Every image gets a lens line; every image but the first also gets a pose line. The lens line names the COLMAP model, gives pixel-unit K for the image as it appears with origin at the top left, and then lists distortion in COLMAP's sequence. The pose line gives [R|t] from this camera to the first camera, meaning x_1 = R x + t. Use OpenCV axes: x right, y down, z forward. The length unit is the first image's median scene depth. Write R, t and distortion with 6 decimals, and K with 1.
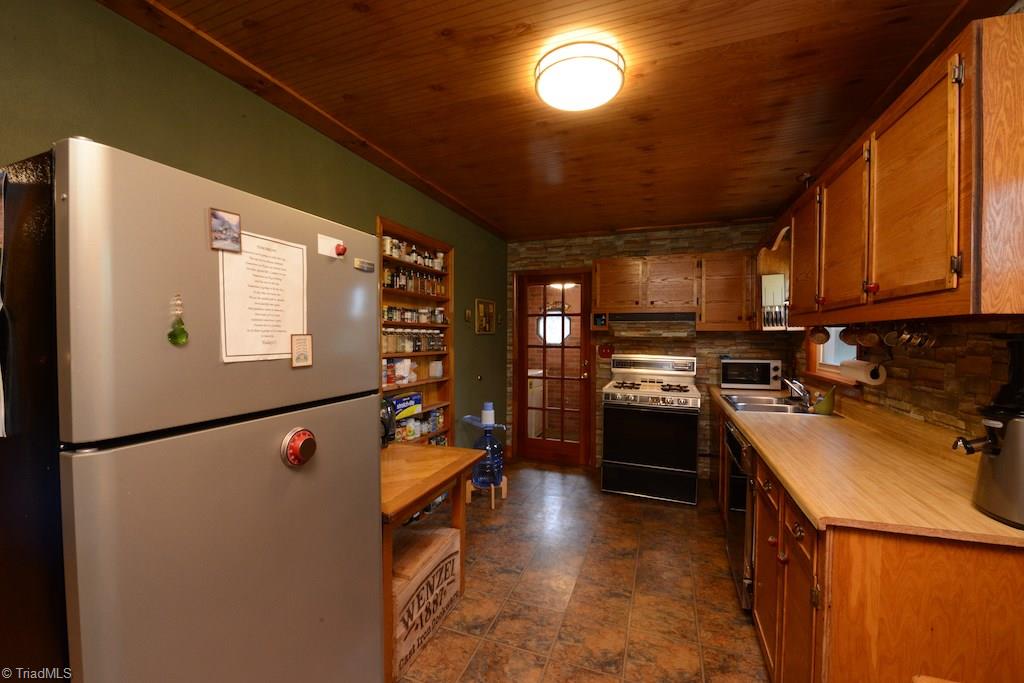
lens RADIAL K [[412.7, 0, 510.5], [0, 412.7, 342.7], [0, 0, 1]] dist [-0.009112, -0.004886]
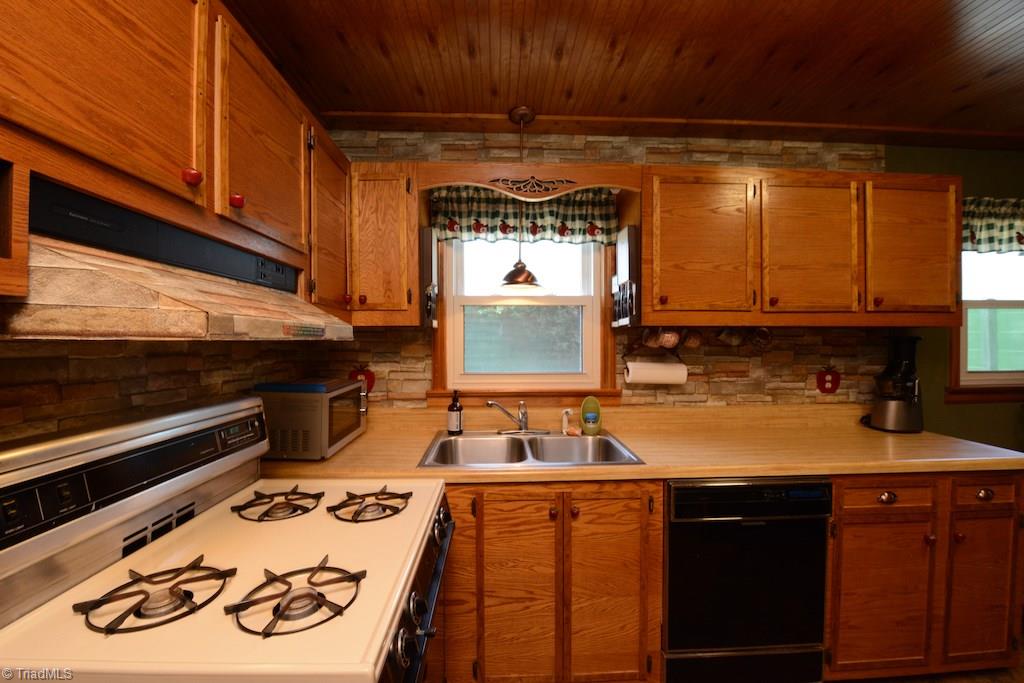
lens RADIAL K [[403.7, 0, 507.1], [0, 403.7, 342.4], [0, 0, 1]] dist [-0.016252, -0.002306]
pose [[-0.382727, -0.012534, 0.923776, 0.069760], [0.013669, 0.999722, 0.019227, -0.017909], [-0.923760, 0.019985, -0.382449, 1.109997]]
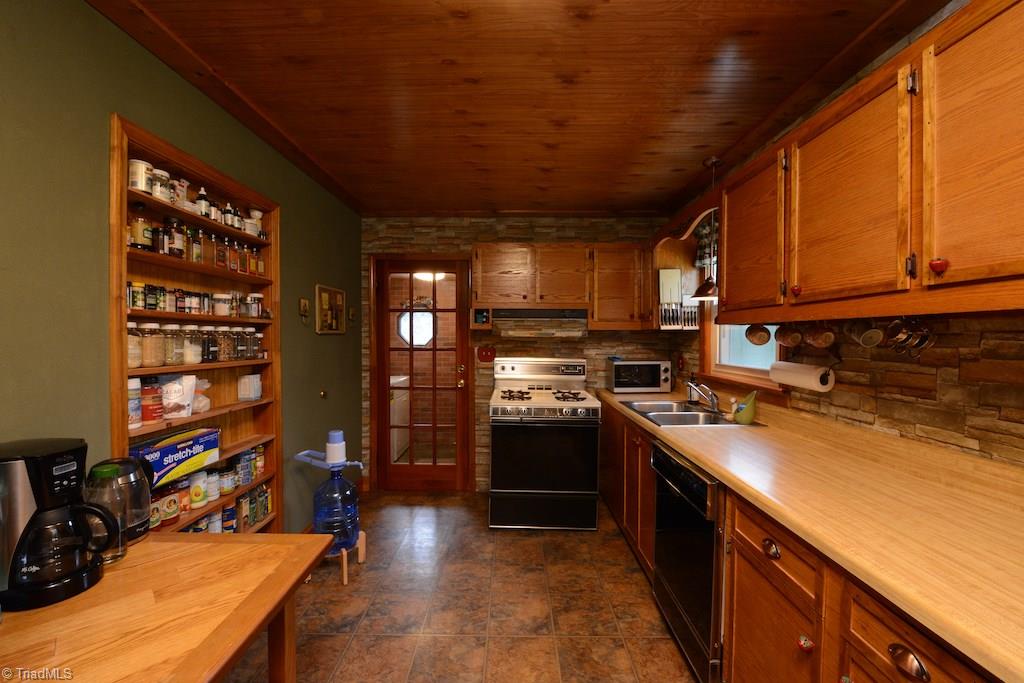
lens RADIAL K [[407.8, 0, 510.2], [0, 407.8, 342.5], [0, 0, 1]] dist [-0.016078, -0.001856]
pose [[0.939074, -0.007475, 0.343634, -0.012924], [0.007898, 0.999969, 0.000170, -0.003938], [-0.343624, 0.002554, 0.939104, 0.262828]]
